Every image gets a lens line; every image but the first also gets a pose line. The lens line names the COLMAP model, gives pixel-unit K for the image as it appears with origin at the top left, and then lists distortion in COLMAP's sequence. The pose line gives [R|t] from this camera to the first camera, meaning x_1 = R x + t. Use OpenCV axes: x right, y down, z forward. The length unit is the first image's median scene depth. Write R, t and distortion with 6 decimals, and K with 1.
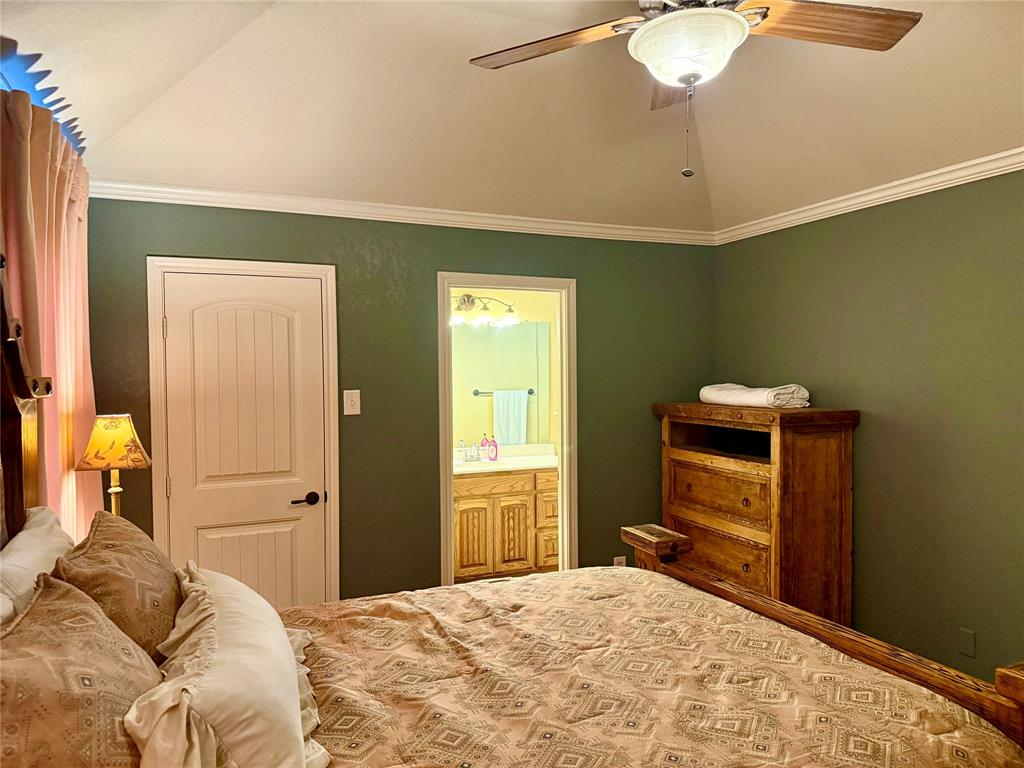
lens RADIAL K [[724.0, 0, 515.3], [0, 724.0, 376.8], [0, 0, 1]] dist [0.046835, -0.055672]
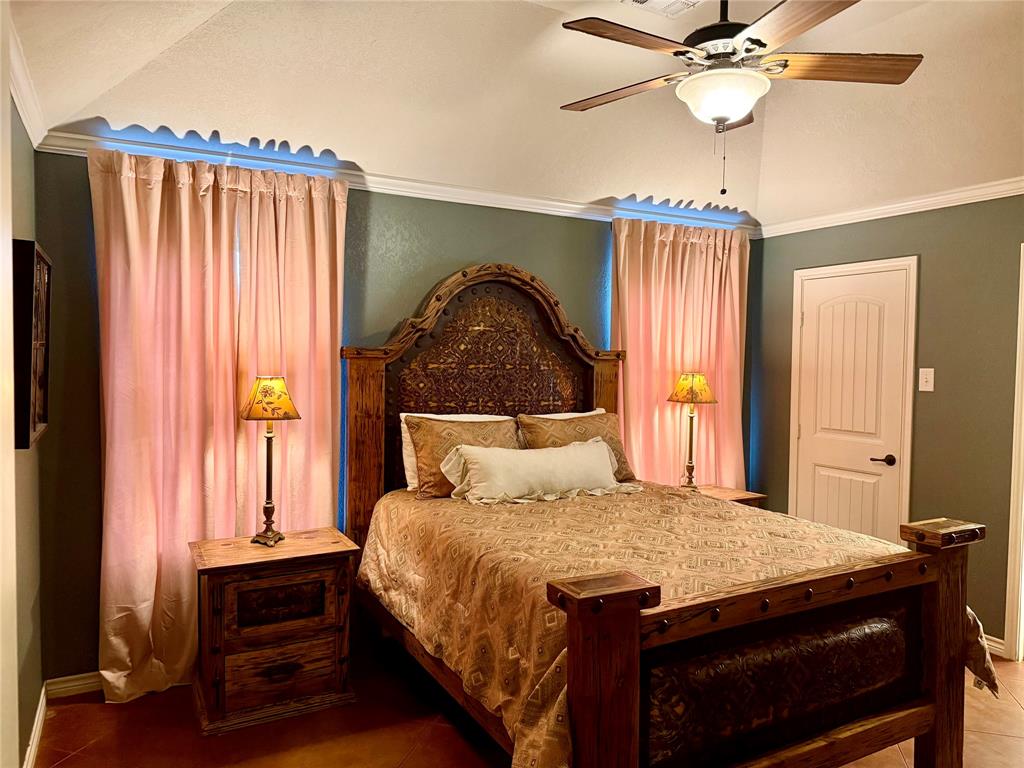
lens RADIAL K [[724.0, 0, 516.7], [0, 724.0, 389.7], [0, 0, 1]] dist [0.046835, -0.055672]
pose [[0.075170, 0.051883, -0.995820, 0.845863], [-0.023603, 0.998458, 0.050238, 0.010057], [0.996891, 0.019728, 0.076279, 0.314978]]
